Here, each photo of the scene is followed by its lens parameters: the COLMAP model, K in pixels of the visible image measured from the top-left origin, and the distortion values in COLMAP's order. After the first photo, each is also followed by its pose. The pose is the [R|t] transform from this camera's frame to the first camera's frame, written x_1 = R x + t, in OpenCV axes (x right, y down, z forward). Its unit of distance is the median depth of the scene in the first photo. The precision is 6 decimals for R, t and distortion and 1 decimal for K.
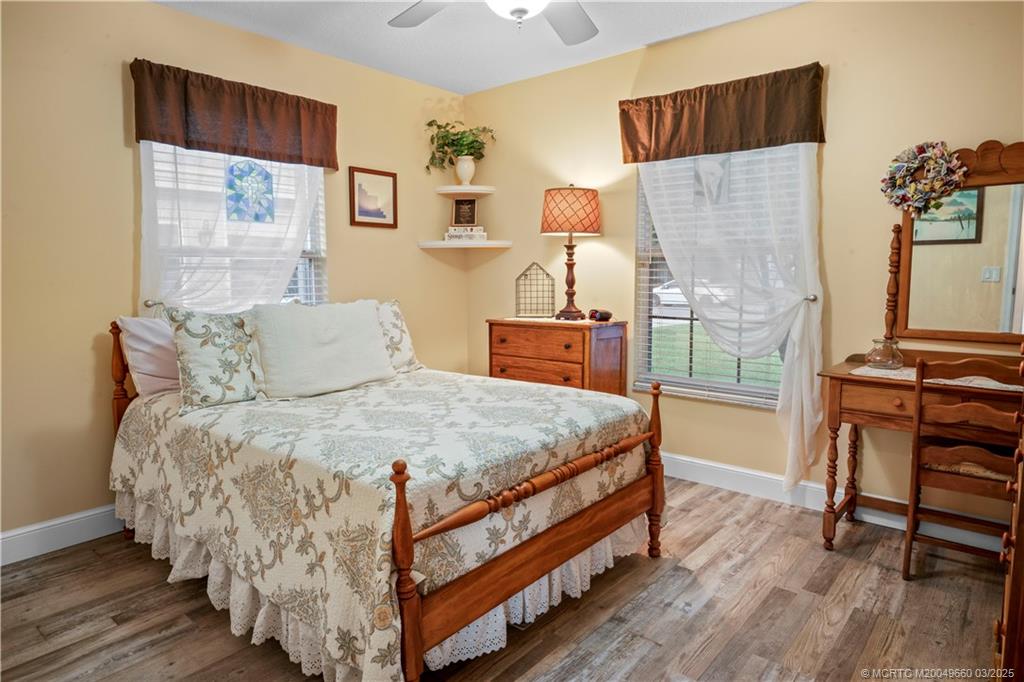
lens RADIAL K [[619.3, 0, 511.9], [0, 619.3, 339.7], [0, 0, 1]] dist [0.001853, 0.001294]
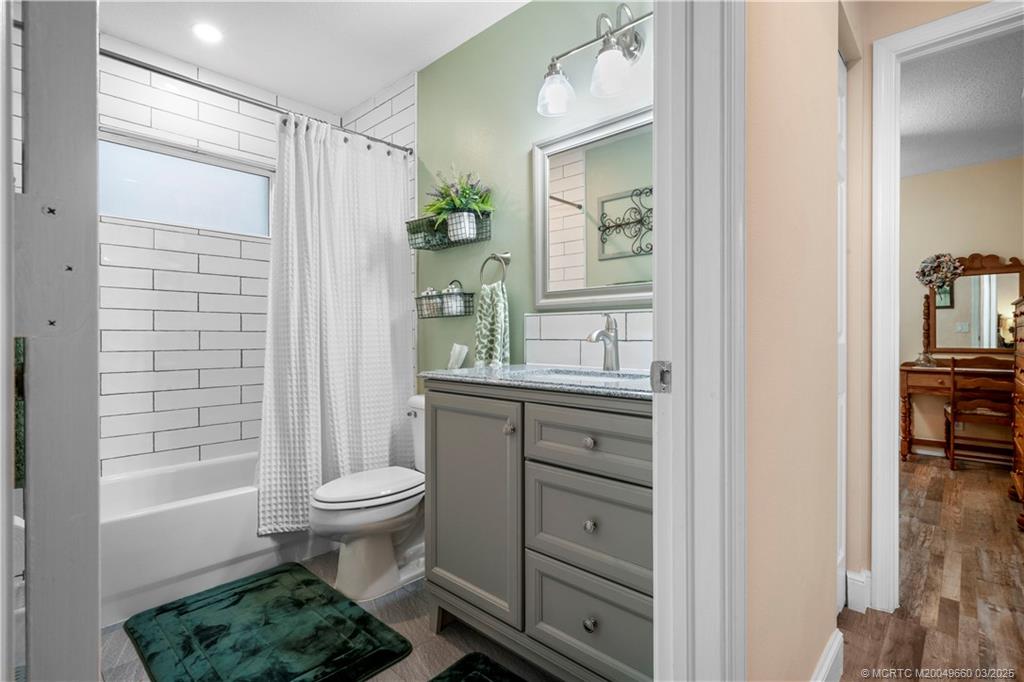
lens RADIAL K [[492.1, 0, 510.7], [0, 492.1, 339.1], [0, 0, 1]] dist [0.000627, -0.000104]
pose [[0.998641, 0.007293, -0.051610, -0.618702], [-0.012593, 0.994590, -0.103112, 0.132843], [0.050579, 0.103622, 0.993330, -0.603899]]
